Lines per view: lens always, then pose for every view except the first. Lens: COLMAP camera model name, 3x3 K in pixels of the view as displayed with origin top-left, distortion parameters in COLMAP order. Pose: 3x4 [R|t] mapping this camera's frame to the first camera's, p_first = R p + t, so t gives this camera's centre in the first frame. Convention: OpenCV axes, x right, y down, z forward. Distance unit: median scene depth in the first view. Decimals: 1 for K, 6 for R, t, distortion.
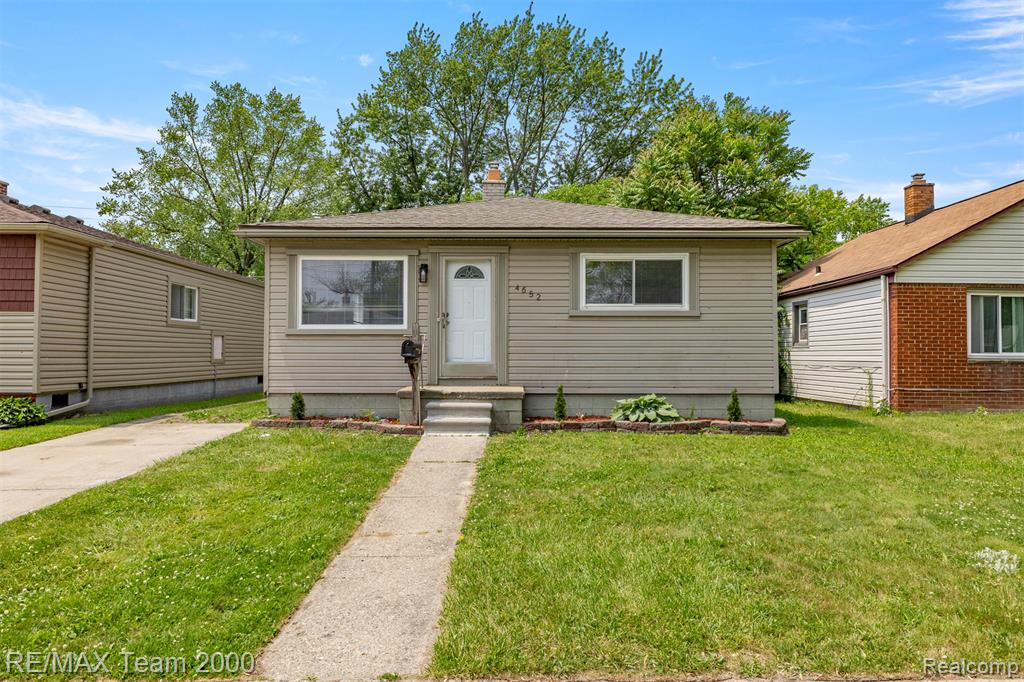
lens RADIAL K [[682.3, 0, 512.0], [0, 682.3, 341.0], [0, 0, 1]] dist [0.001700, -0.000126]
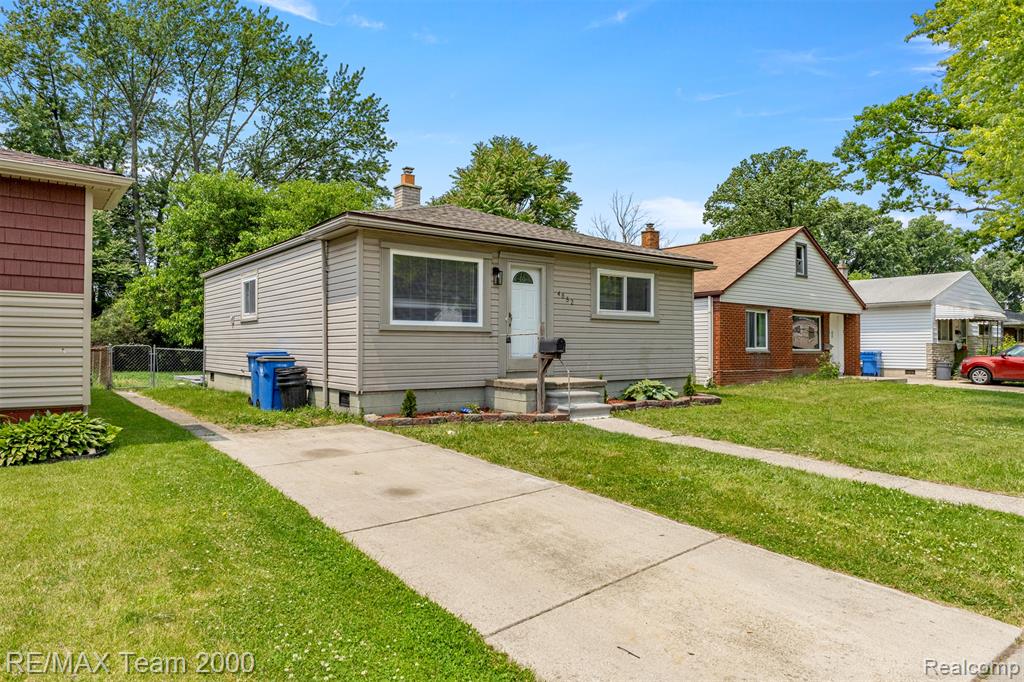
lens RADIAL K [[635.7, 0, 512.0], [0, 635.7, 341.0], [0, 0, 1]] dist [0.000264, -0.000702]
pose [[0.790055, 0.004568, 0.613019, -0.731188], [-0.011521, 0.999906, 0.007397, -0.002907], [-0.612928, -0.012906, 0.790033, 0.176838]]
